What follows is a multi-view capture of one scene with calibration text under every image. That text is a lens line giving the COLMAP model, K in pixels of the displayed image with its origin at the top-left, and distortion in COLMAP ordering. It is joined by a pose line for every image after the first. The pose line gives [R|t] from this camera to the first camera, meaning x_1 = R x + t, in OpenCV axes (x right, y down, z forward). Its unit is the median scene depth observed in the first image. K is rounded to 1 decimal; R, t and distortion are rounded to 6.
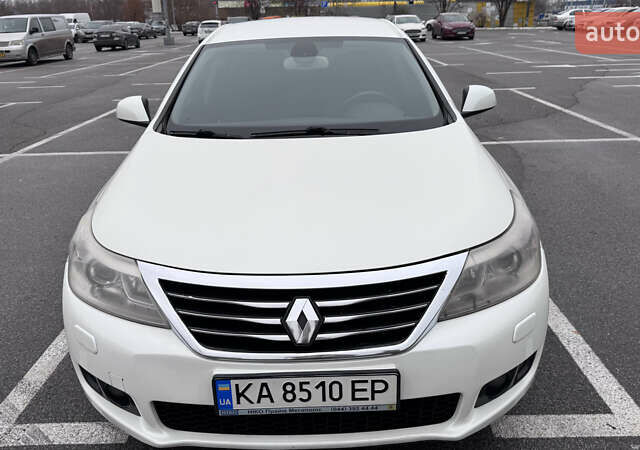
lens RADIAL K [[569.1, 0, 320.0], [0, 569.1, 225.0], [0, 0, 1]] dist [0.011514, -0.002924]
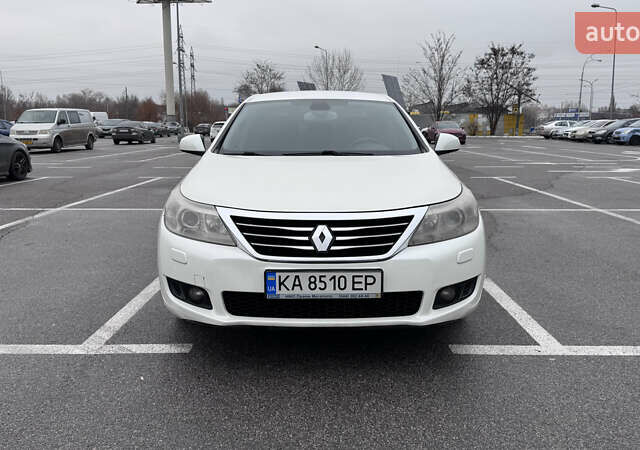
lens RADIAL K [[551.3, 0, 320.0], [0, 551.3, 225.0], [0, 0, 1]] dist [0.153342, -0.286483]
pose [[0.999599, 0.028325, -0.000030, -0.034672], [-0.027926, 0.985348, -0.168253, 0.357722], [-0.004736, 0.168187, 0.985744, -0.482193]]
